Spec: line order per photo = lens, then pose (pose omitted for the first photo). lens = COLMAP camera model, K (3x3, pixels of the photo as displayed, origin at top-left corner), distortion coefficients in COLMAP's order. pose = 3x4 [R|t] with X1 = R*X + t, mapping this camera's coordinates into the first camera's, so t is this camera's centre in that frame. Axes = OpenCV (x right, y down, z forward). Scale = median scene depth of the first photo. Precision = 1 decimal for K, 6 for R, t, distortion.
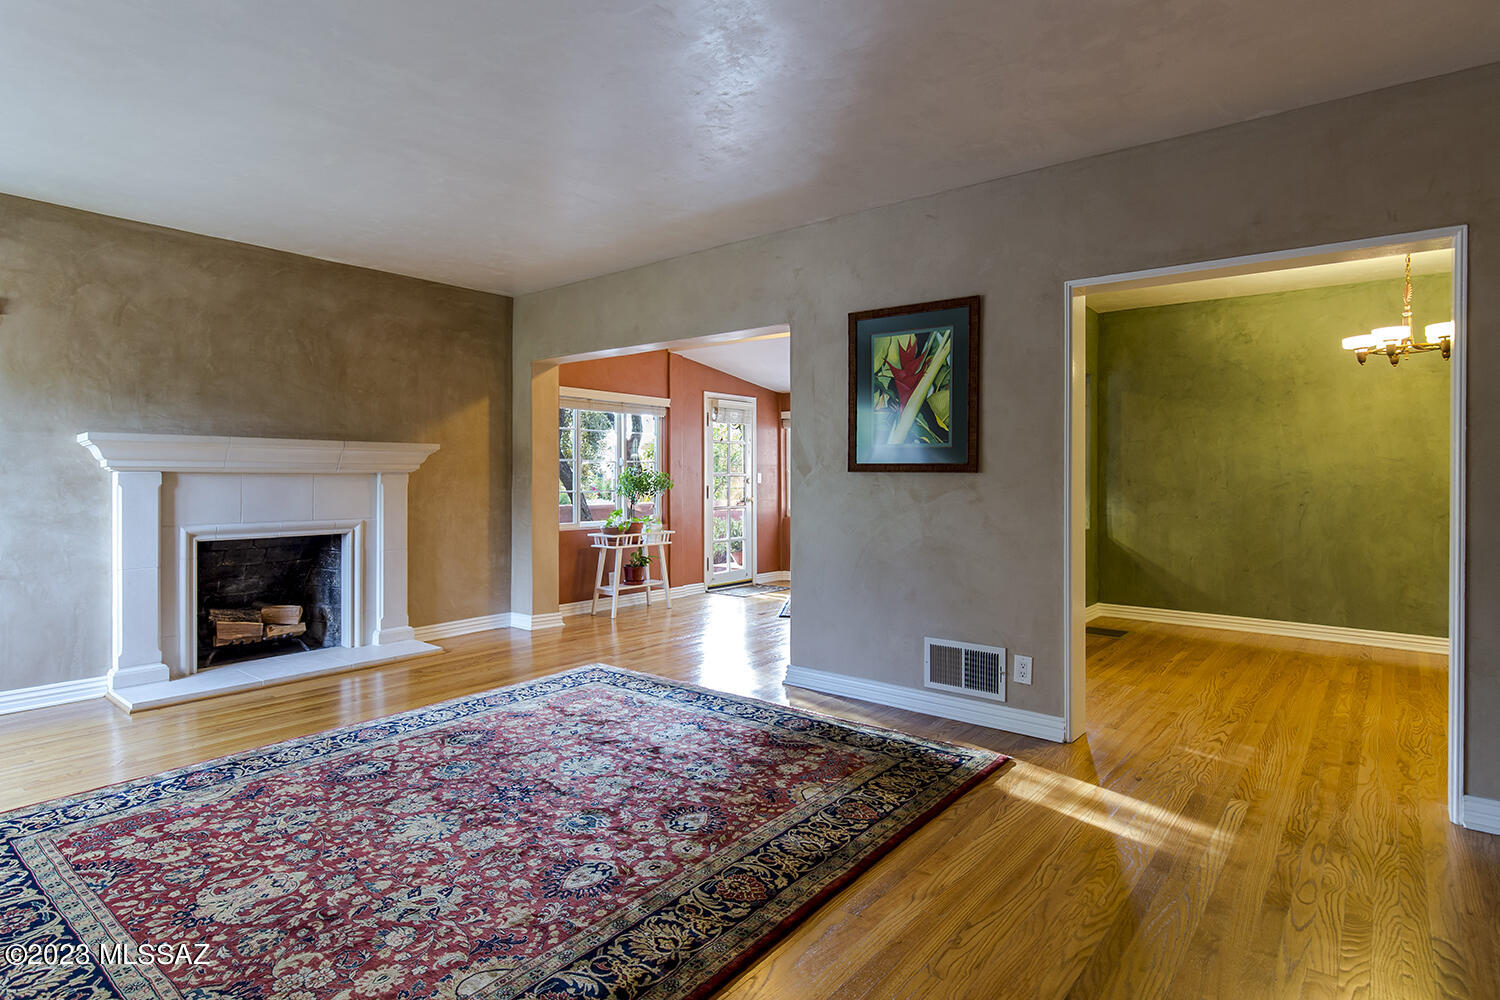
lens RADIAL K [[804.5, 0, 751.3], [0, 804.5, 494.7], [0, 0, 1]] dist [-0.019583, -0.000675]
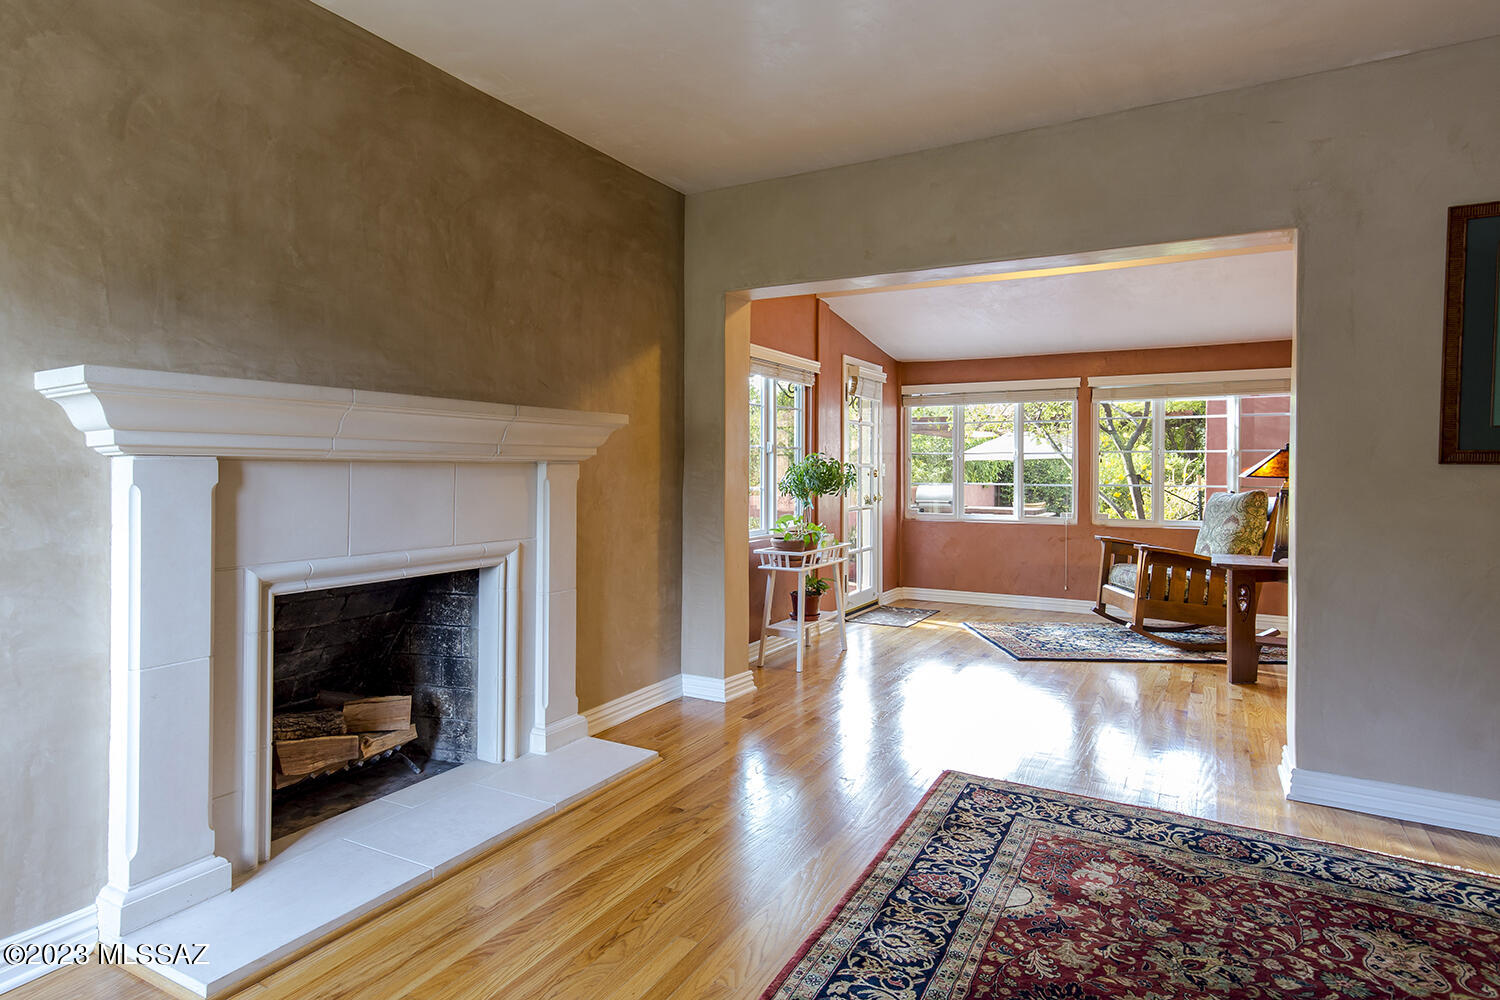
lens RADIAL K [[842.2, 0, 747.8], [0, 842.2, 488.5], [0, 0, 1]] dist [0.026325, -0.001445]
pose [[0.984387, -0.000291, 0.176016, -0.441007], [-0.000543, 0.999989, 0.004689, -0.010731], [-0.176016, -0.004712, 0.984376, 0.372896]]
